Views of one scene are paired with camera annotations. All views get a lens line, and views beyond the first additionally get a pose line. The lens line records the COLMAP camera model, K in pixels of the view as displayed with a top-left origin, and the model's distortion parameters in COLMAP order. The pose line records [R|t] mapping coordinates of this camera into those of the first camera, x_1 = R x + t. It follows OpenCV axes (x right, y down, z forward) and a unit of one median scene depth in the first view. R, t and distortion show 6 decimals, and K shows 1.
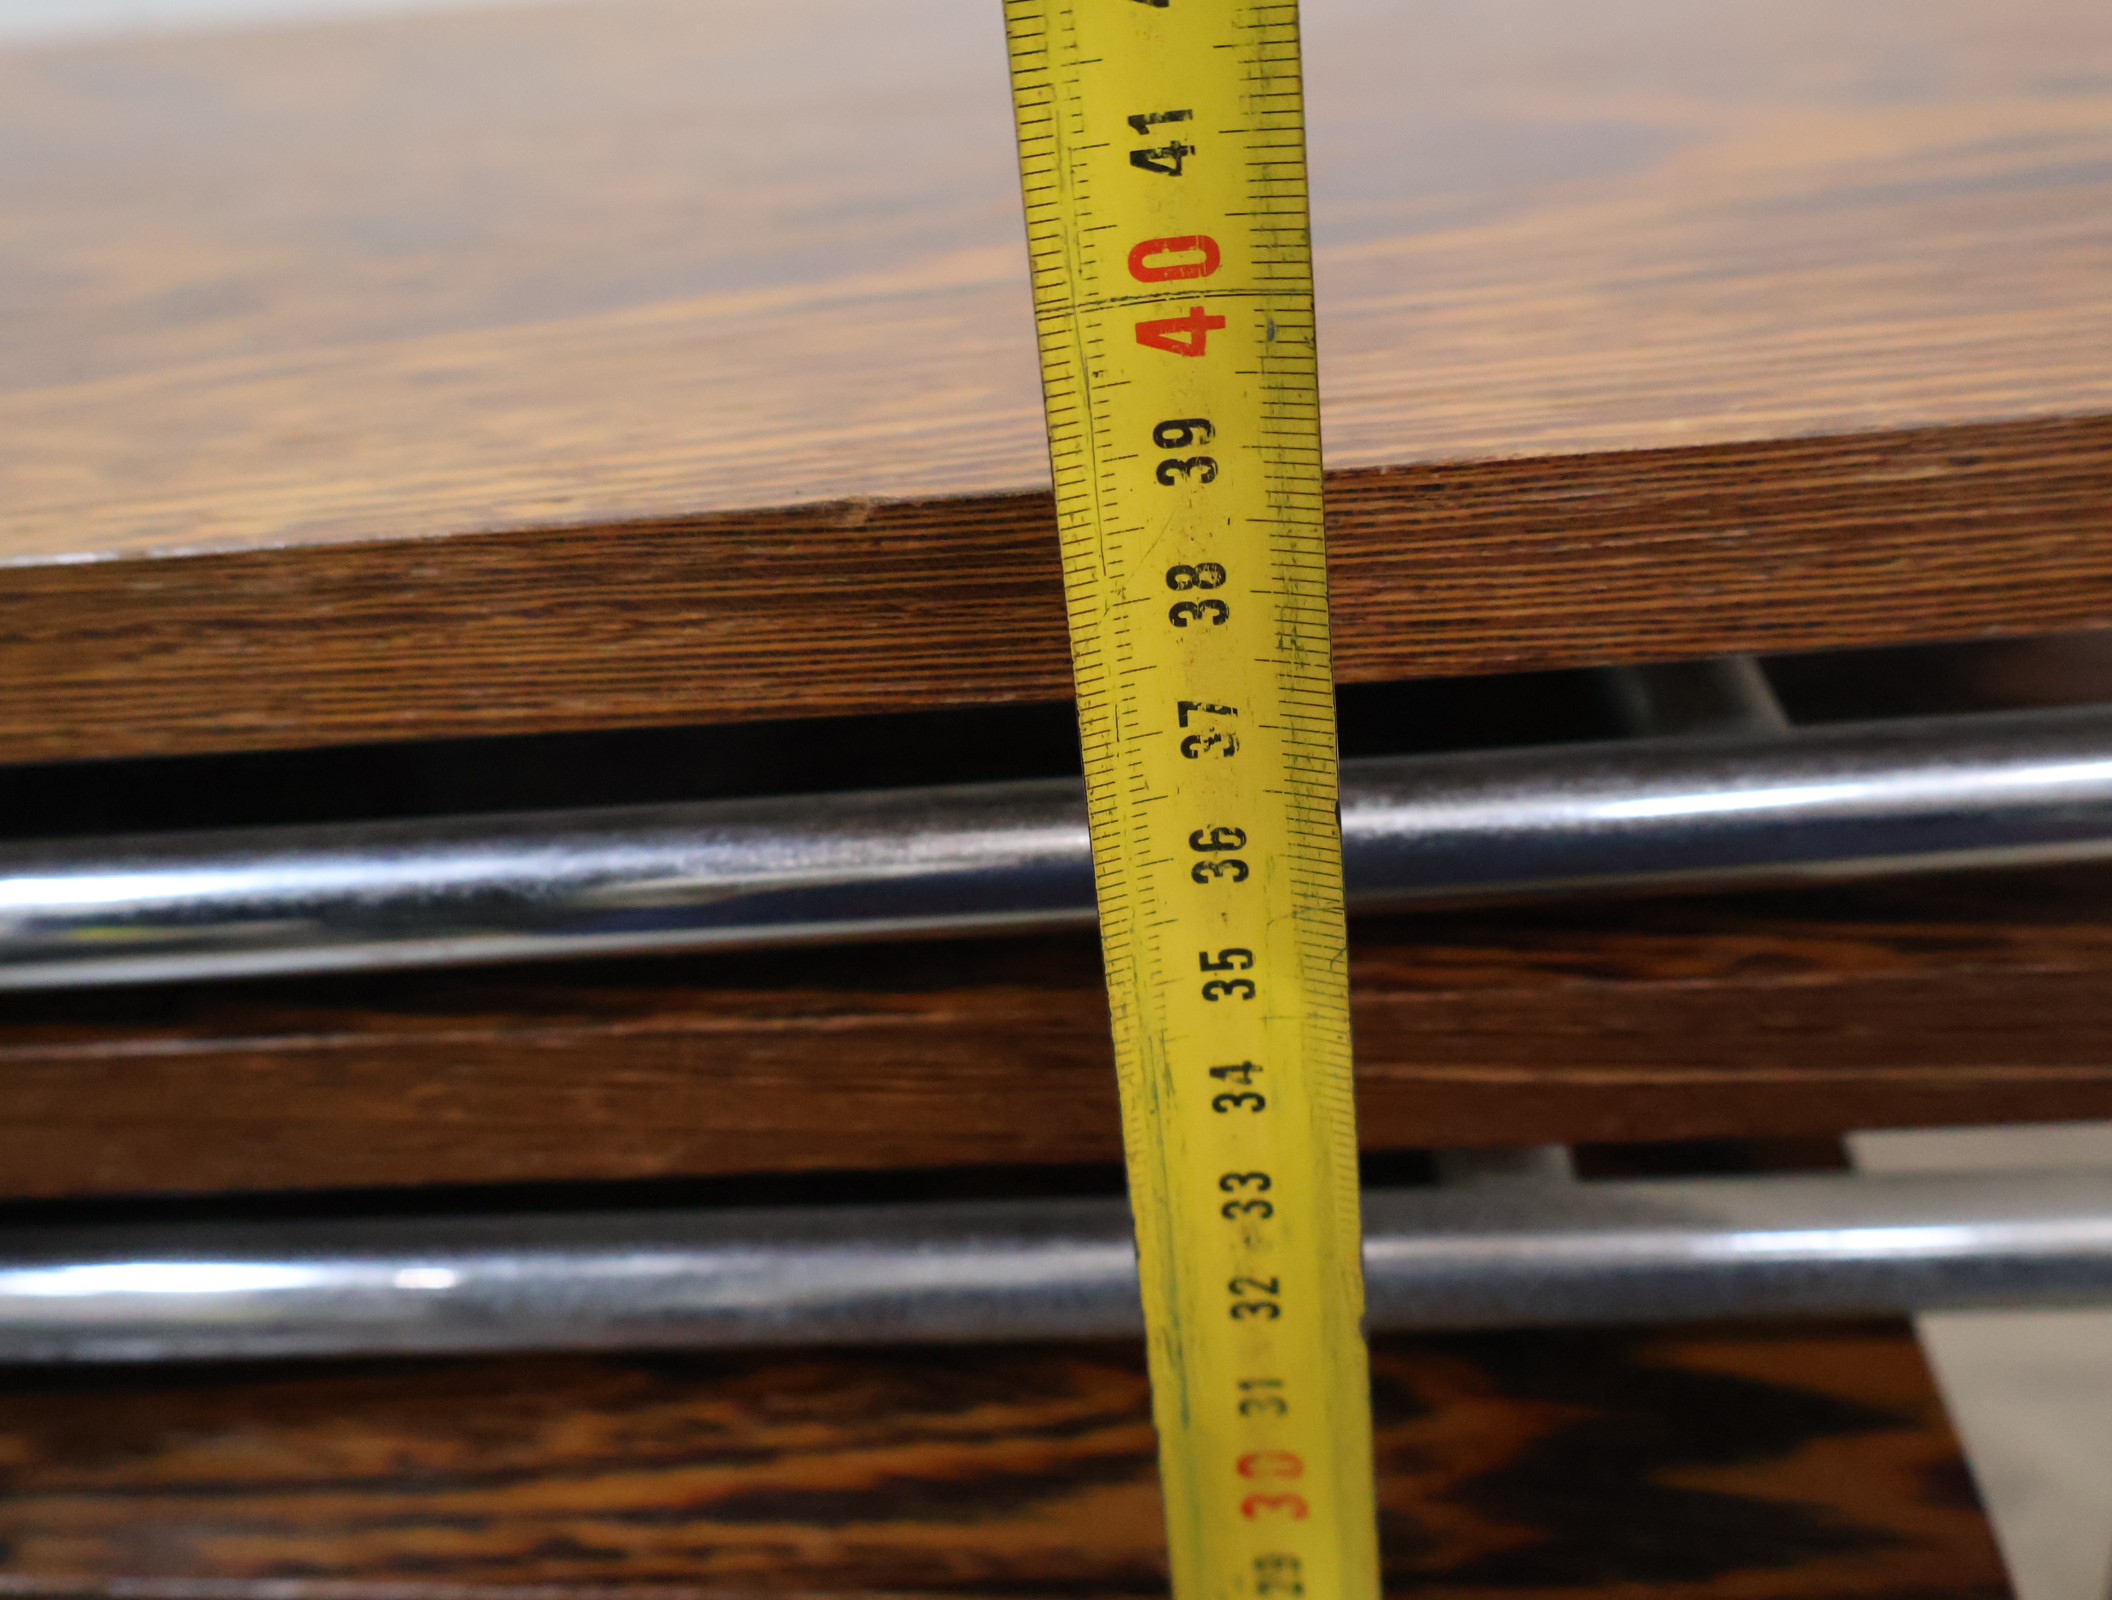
lens RADIAL K [[2067.6, 0, 1049.7], [0, 2067.6, 802.5], [0, 0, 1]] dist [0.009352, 0.010221]
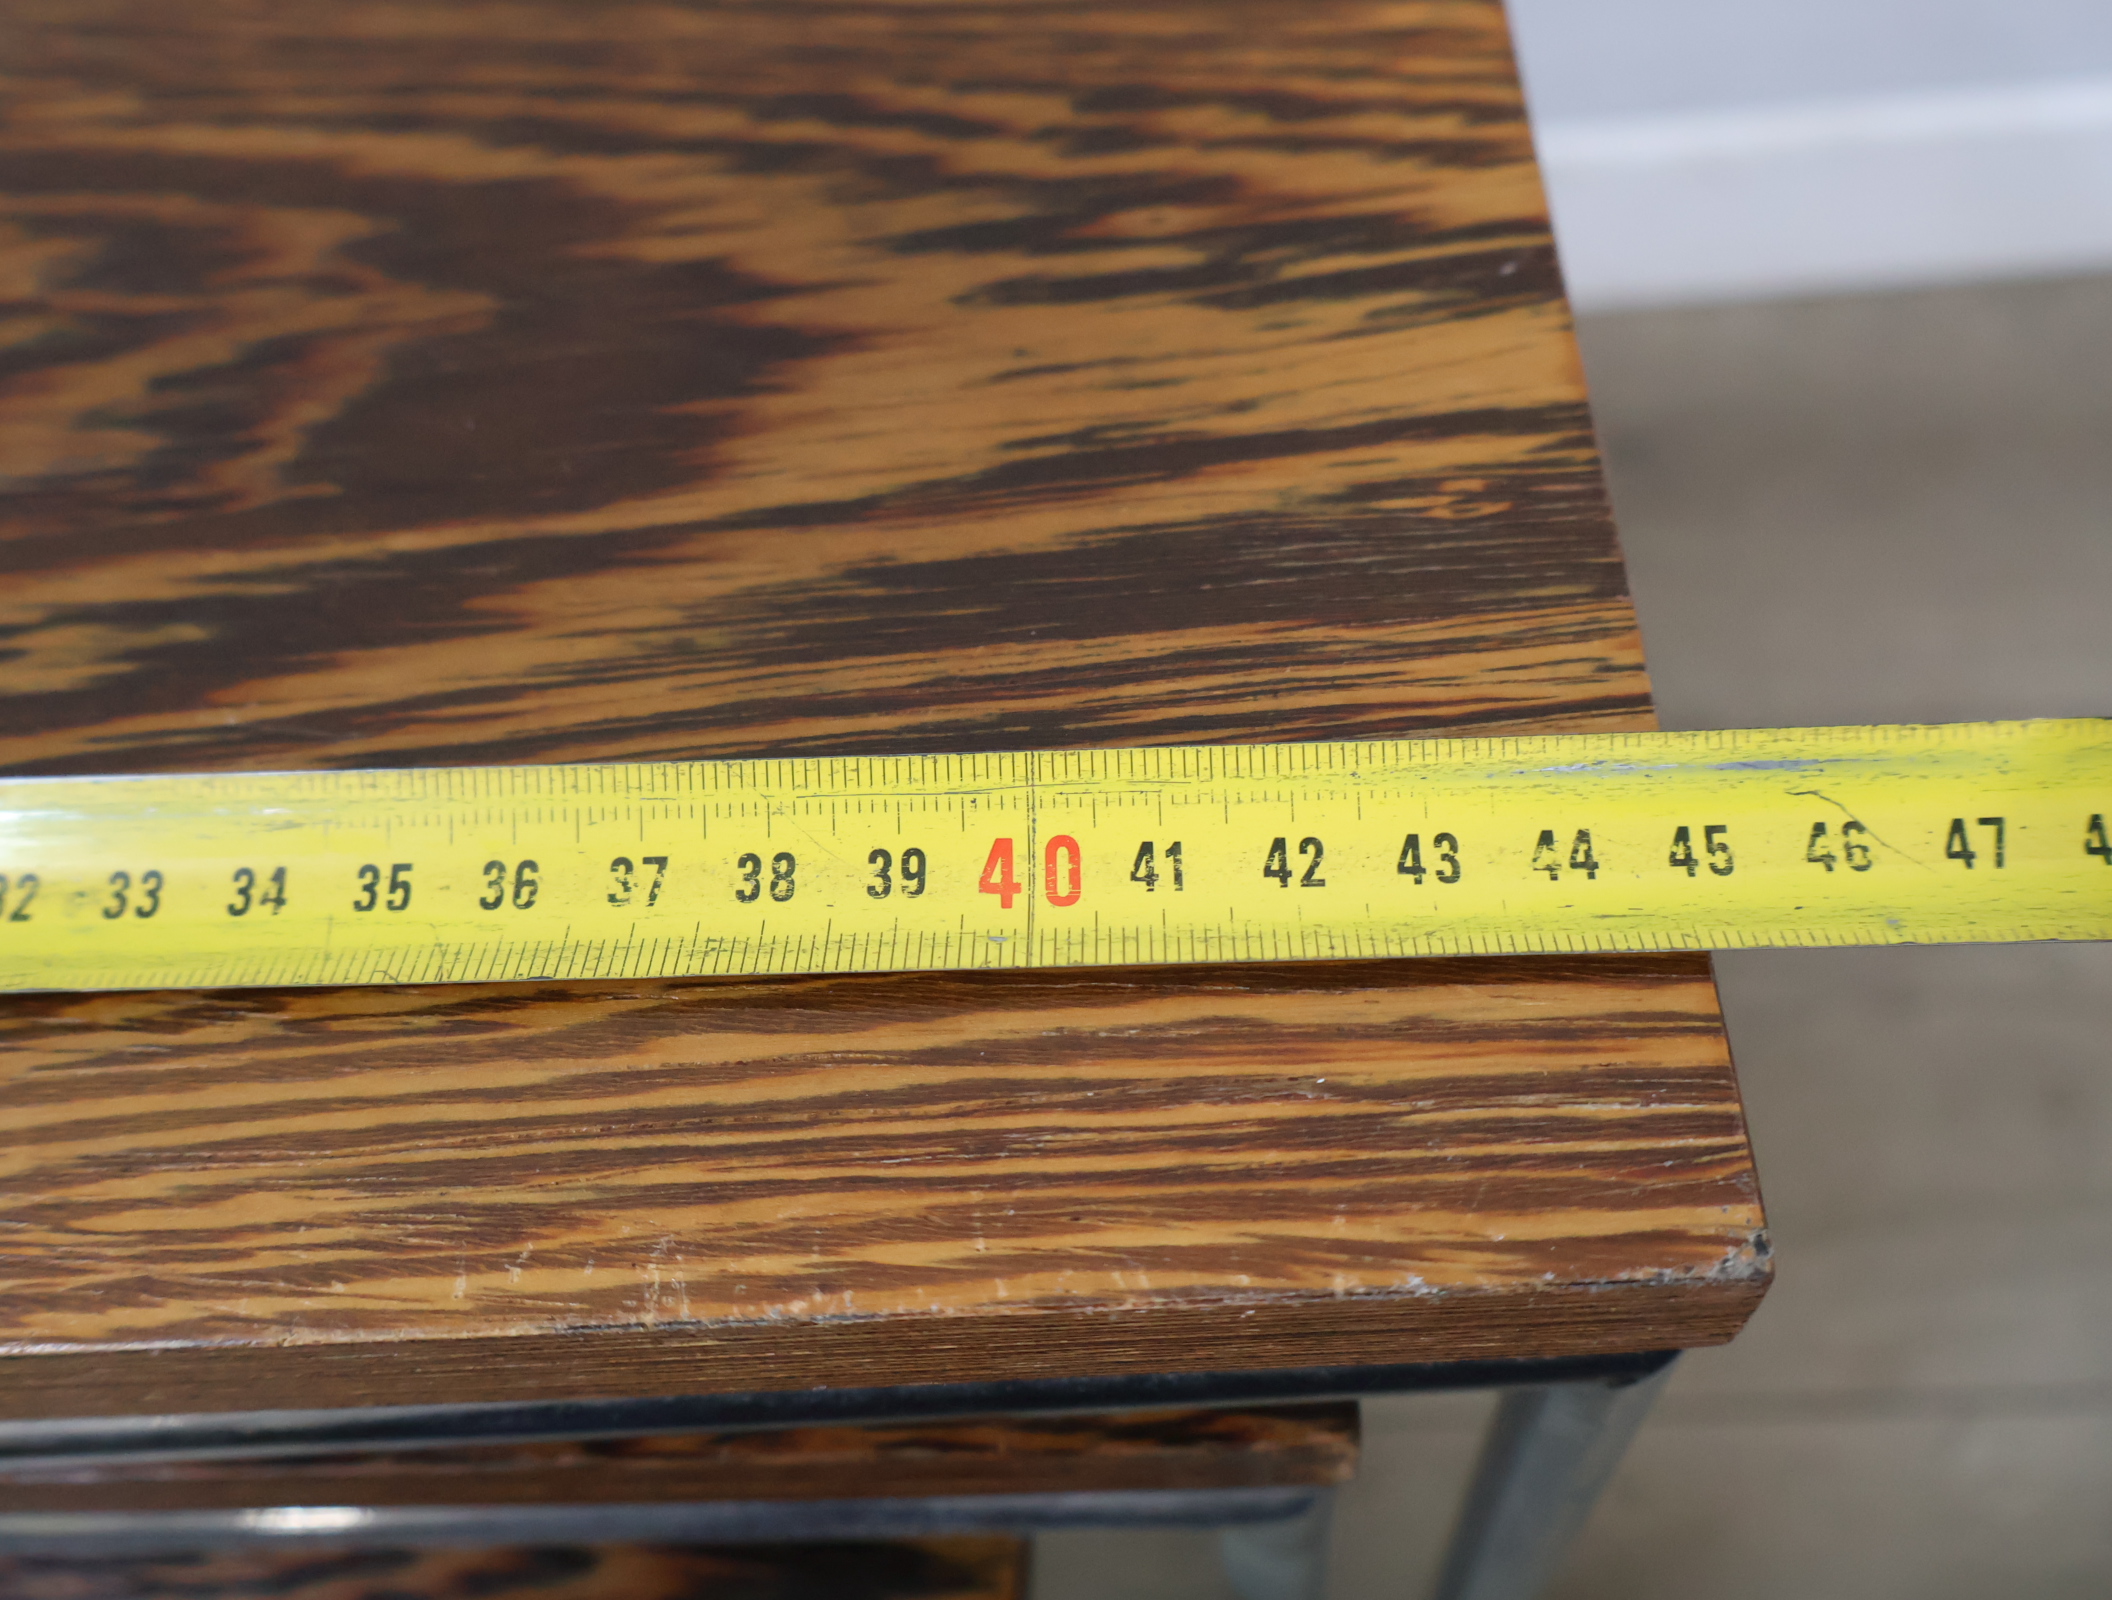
lens RADIAL K [[2067.6, 0, 1049.7], [0, 2067.6, 802.5], [0, 0, 1]] dist [0.009352, 0.010221]
pose [[-0.097386, 0.940796, -0.324682, 0.326479], [-0.934127, -0.198967, -0.296342, 0.081605], [-0.343398, 0.274435, 0.898200, -0.054171]]
